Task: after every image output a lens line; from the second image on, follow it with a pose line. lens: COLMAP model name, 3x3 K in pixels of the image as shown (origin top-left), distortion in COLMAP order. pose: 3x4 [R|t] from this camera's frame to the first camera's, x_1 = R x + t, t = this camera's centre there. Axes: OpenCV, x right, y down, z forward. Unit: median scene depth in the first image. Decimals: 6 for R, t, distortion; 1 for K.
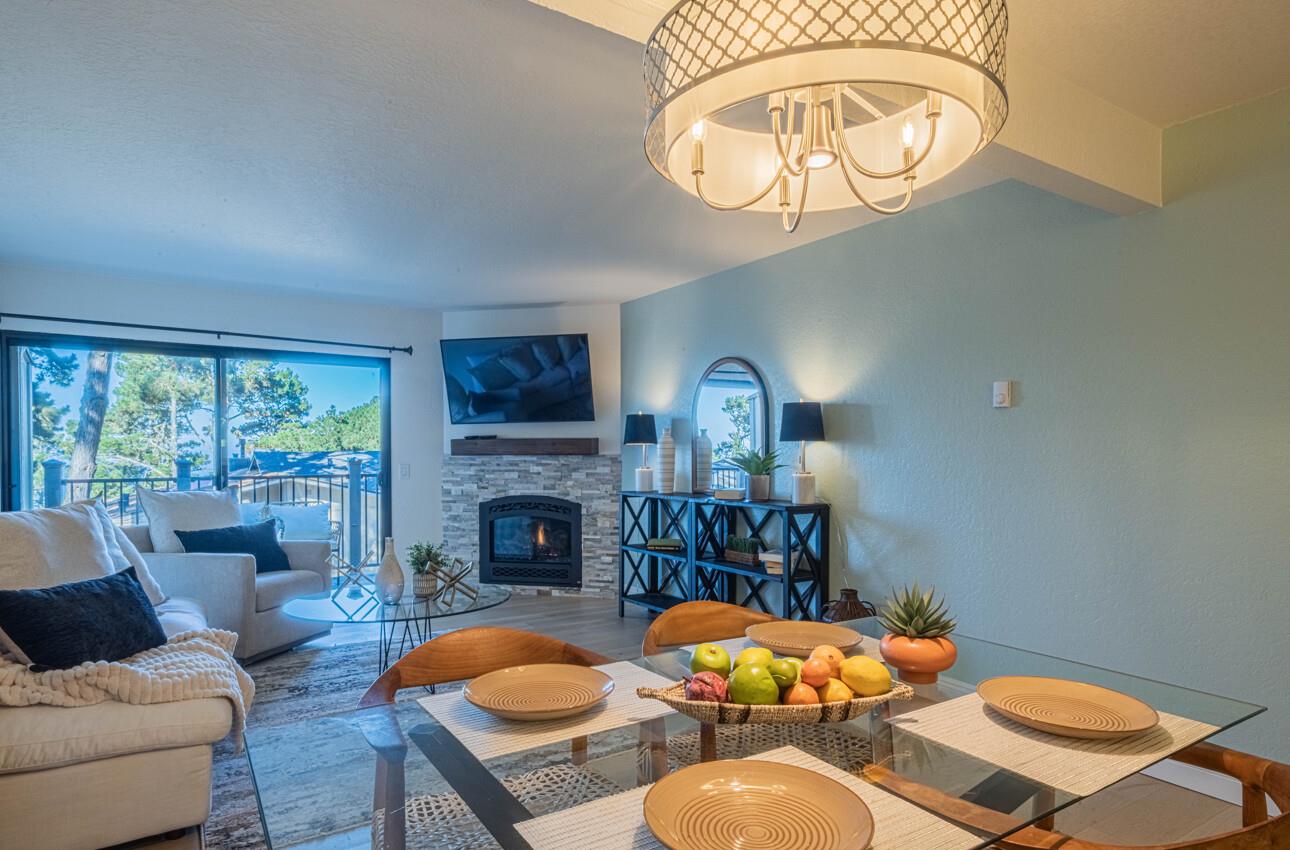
lens RADIAL K [[727.5, 0, 653.7], [0, 727.5, 457.8], [0, 0, 1]] dist [0.004319, 0.001942]
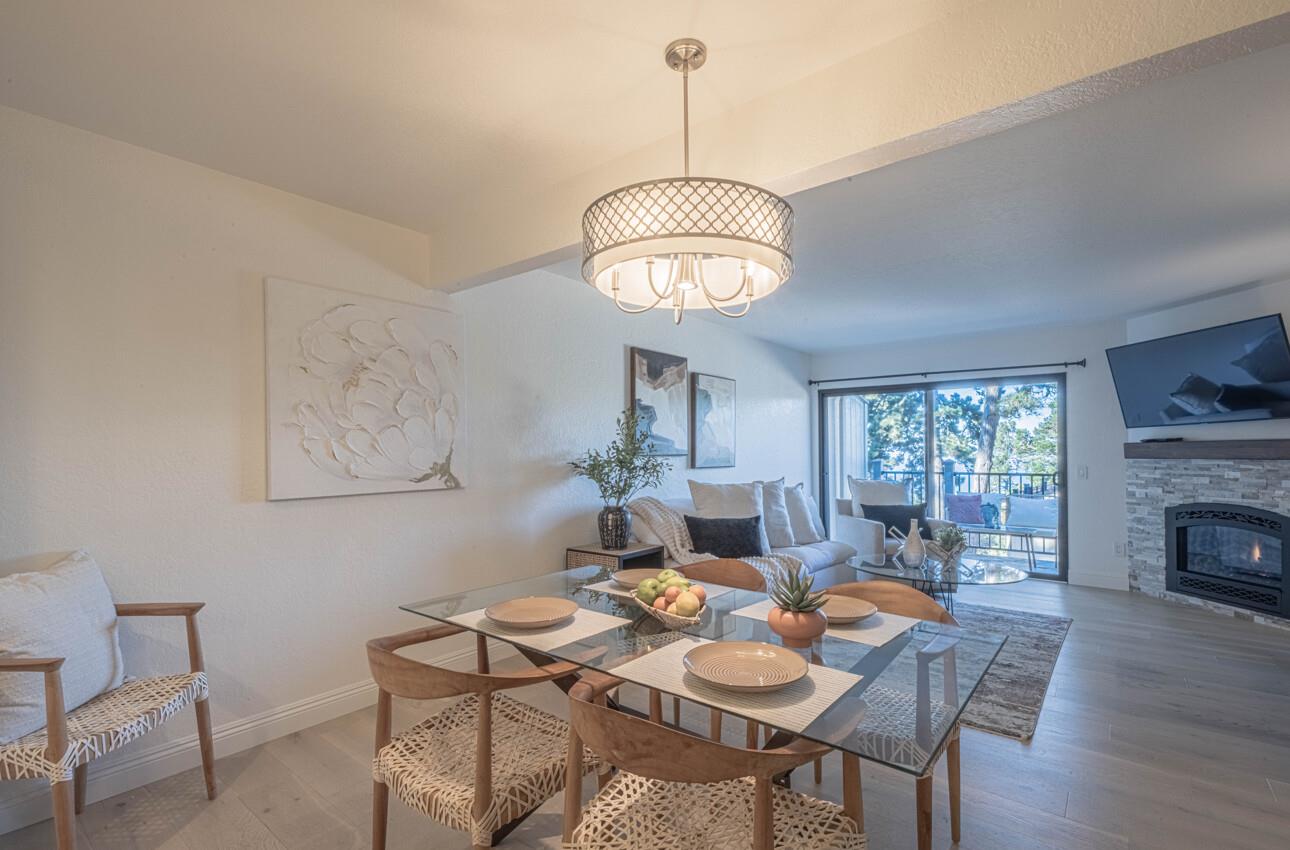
lens RADIAL K [[585.8, 0, 648.3], [0, 585.8, 451.3], [0, 0, 1]] dist [0.008419, -0.001109]
pose [[0.299332, -0.004861, -0.954137, 0.315625], [-0.003414, 0.999975, -0.006166, -0.006099], [0.954143, 0.005103, 0.299308, 0.105890]]
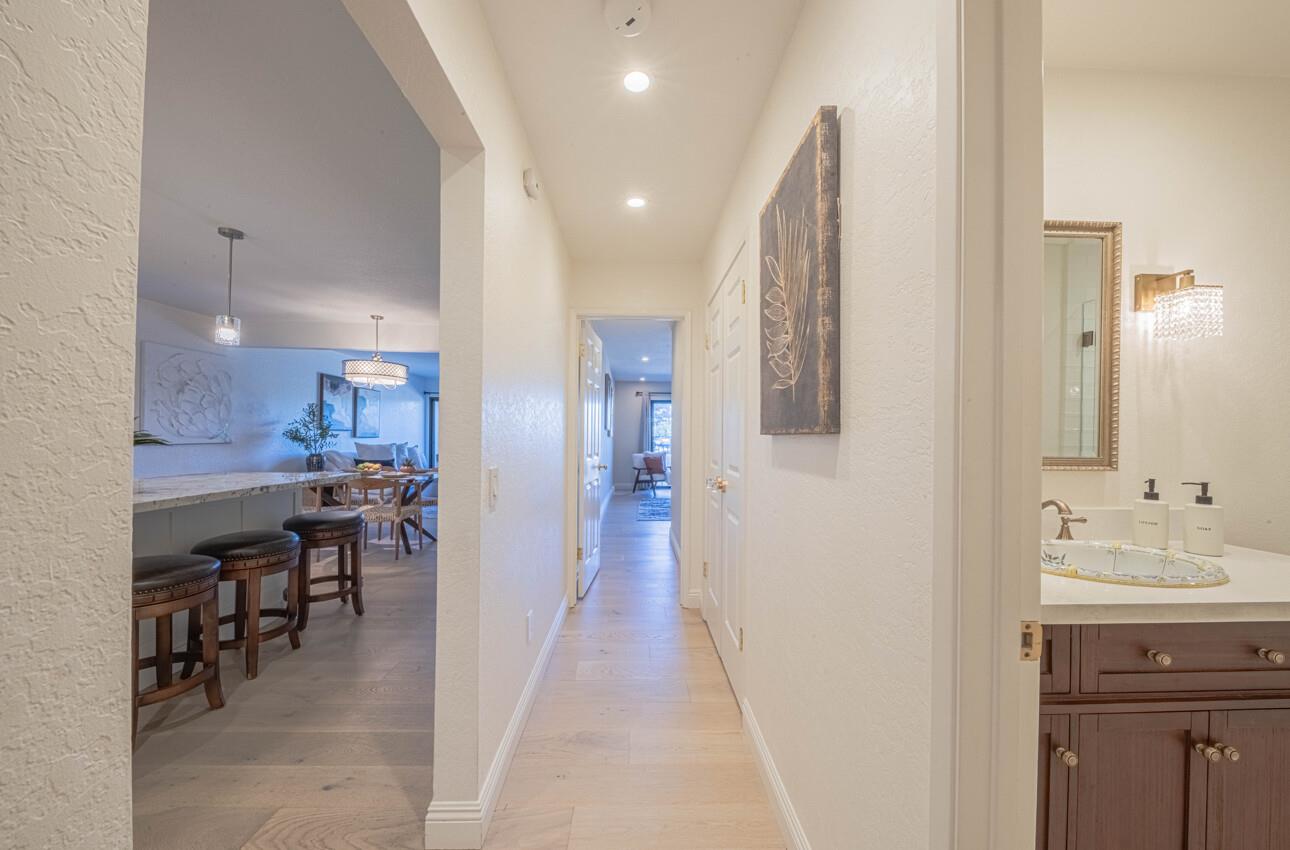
lens RADIAL K [[455.8, 0, 647.6], [0, 455.8, 435.9], [0, 0, 1]] dist [0.000196, -0.003258]
pose [[0.846774, 0.009472, -0.531869, 0.865230], [-0.016976, 0.999813, -0.009221, 0.006463], [0.531682, 0.016837, 0.846777, -0.206194]]
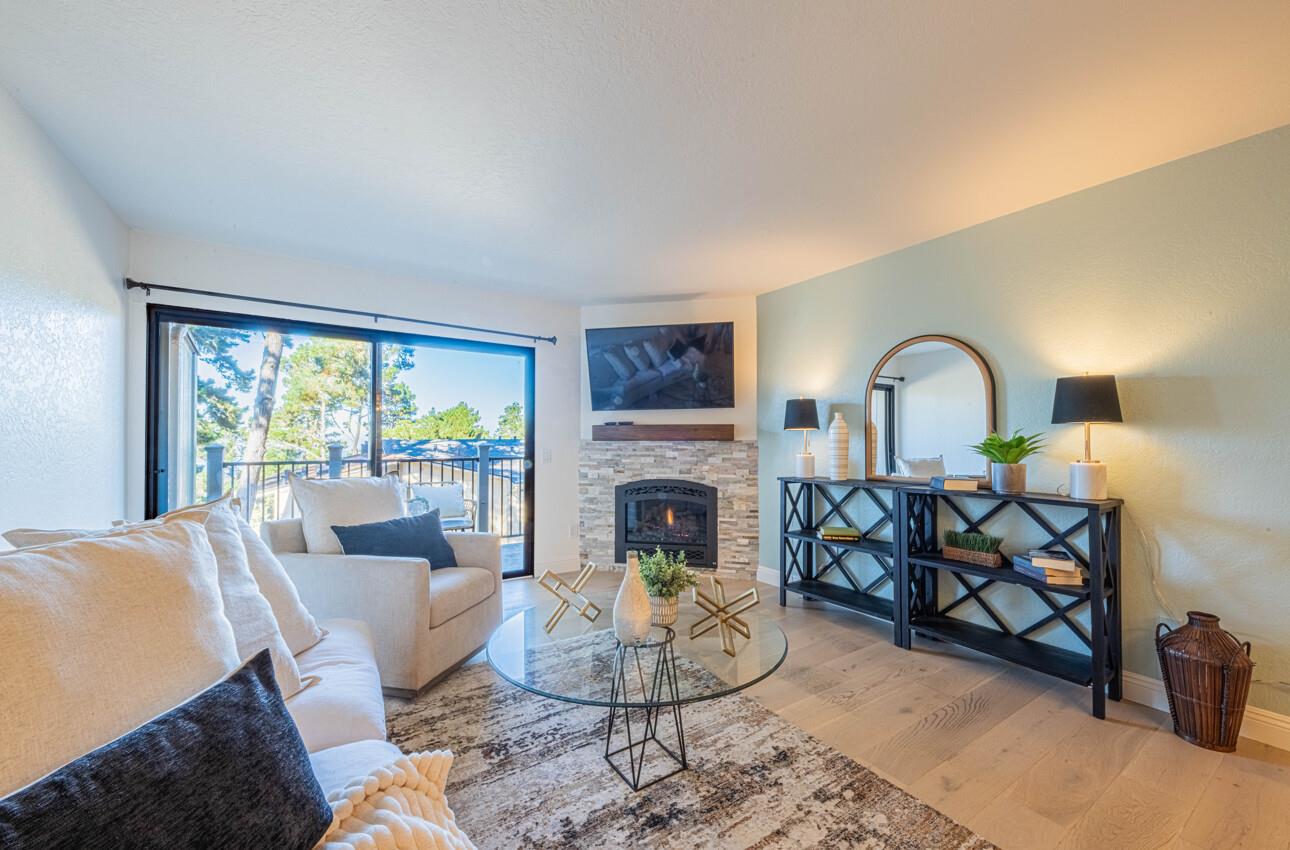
lens RADIAL K [[493.7, 0, 645.1], [0, 493.7, 432.8], [0, 0, 1]] dist [0.001177, 0.000053]
pose [[0.999993, 0.002617, -0.002617, -0.200611], [-0.002680, 0.999699, -0.024381, 0.002403], [0.002553, 0.024388, 0.999699, 0.291601]]
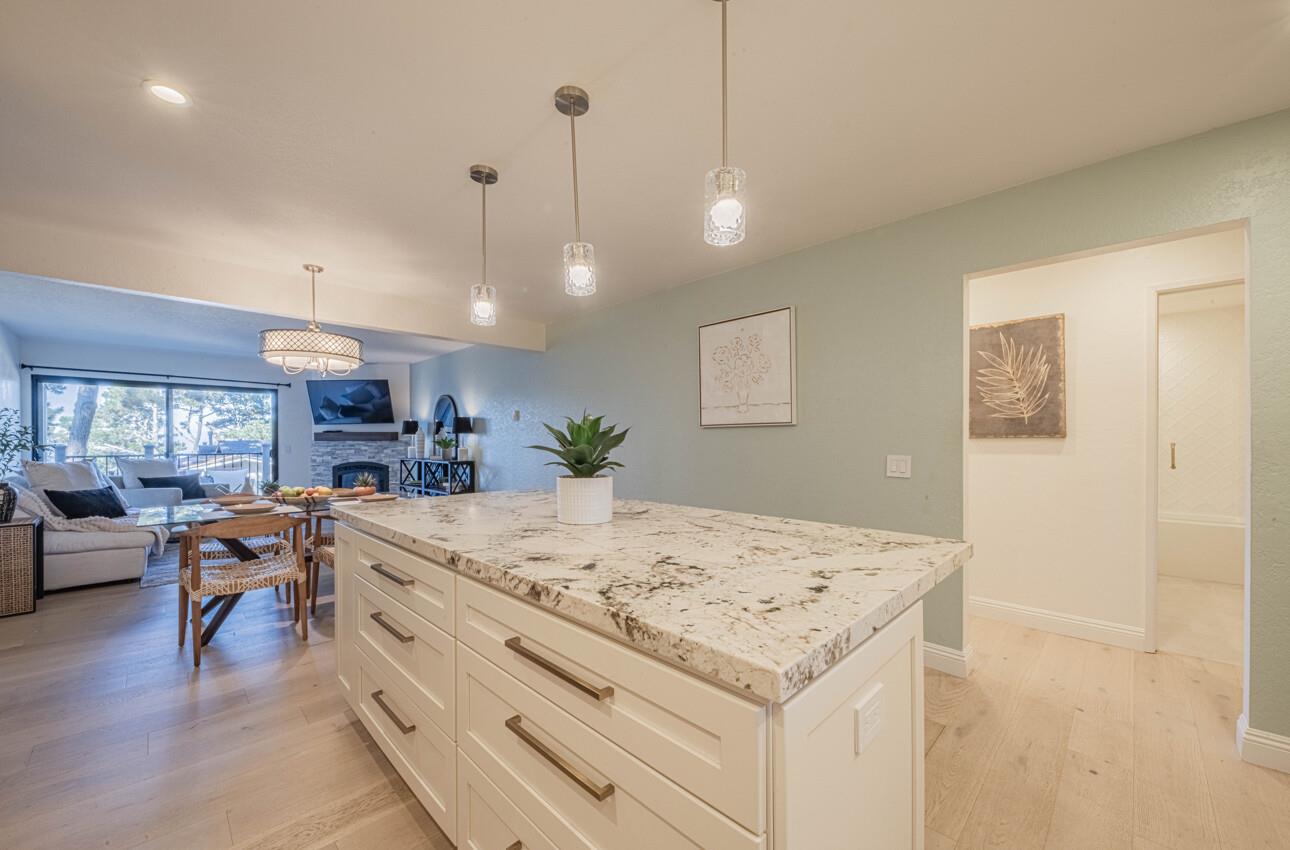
lens RADIAL K [[486.6, 0, 651.6], [0, 486.6, 440.7], [0, 0, 1]] dist [0.001012, -0.004861]
pose [[0.977444, -0.003116, 0.211173, 0.312320], [0.004560, 0.999969, -0.006352, 0.007775], [-0.211147, 0.007171, 0.977428, -0.422000]]
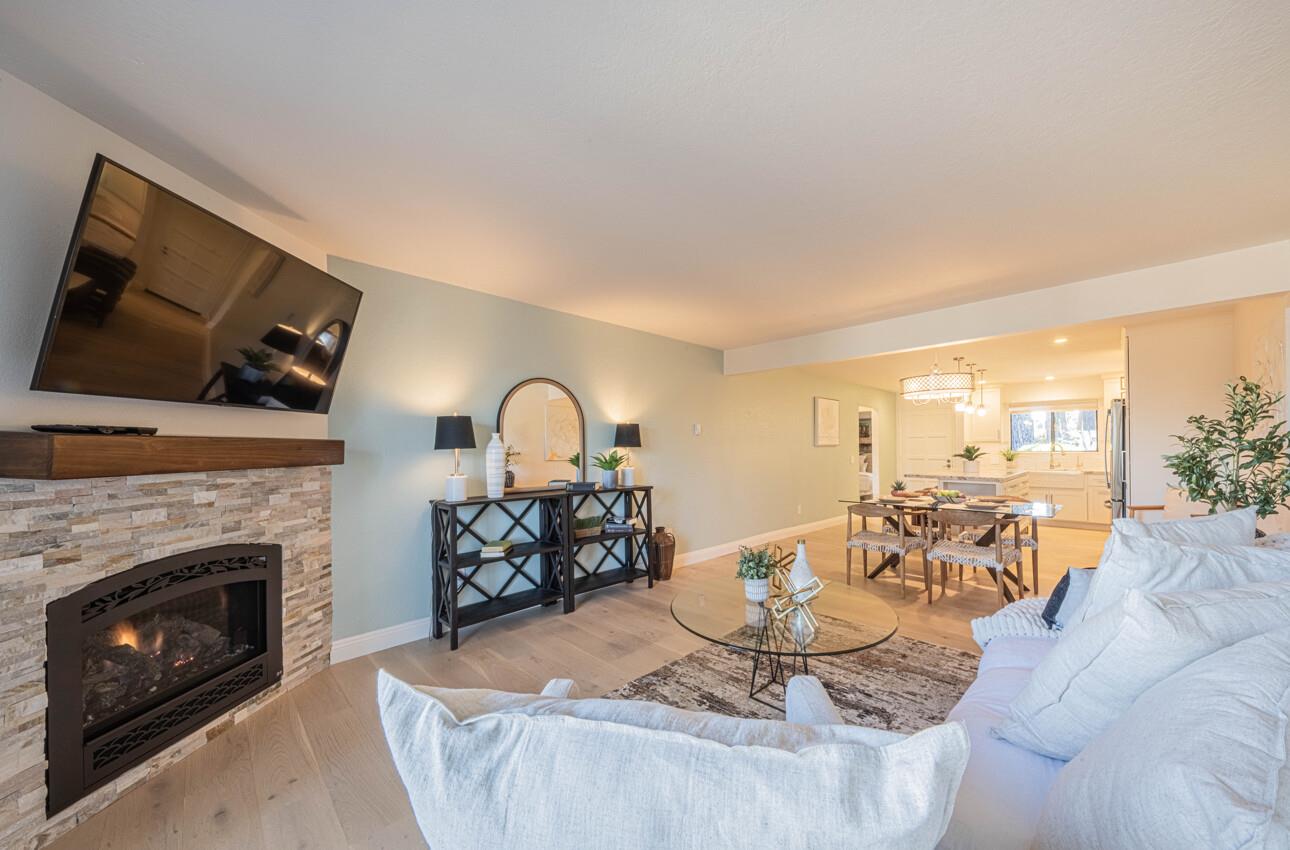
lens RADIAL K [[460.2, 0, 665.6], [0, 460.2, 443.9], [0, 0, 1]] dist [-0.000248, -0.000166]
pose [[-0.206305, 0.012956, 0.978402, -0.552821], [0.017057, 0.999808, -0.009642, -0.013171], [-0.978339, 0.014699, -0.206487, 0.757762]]
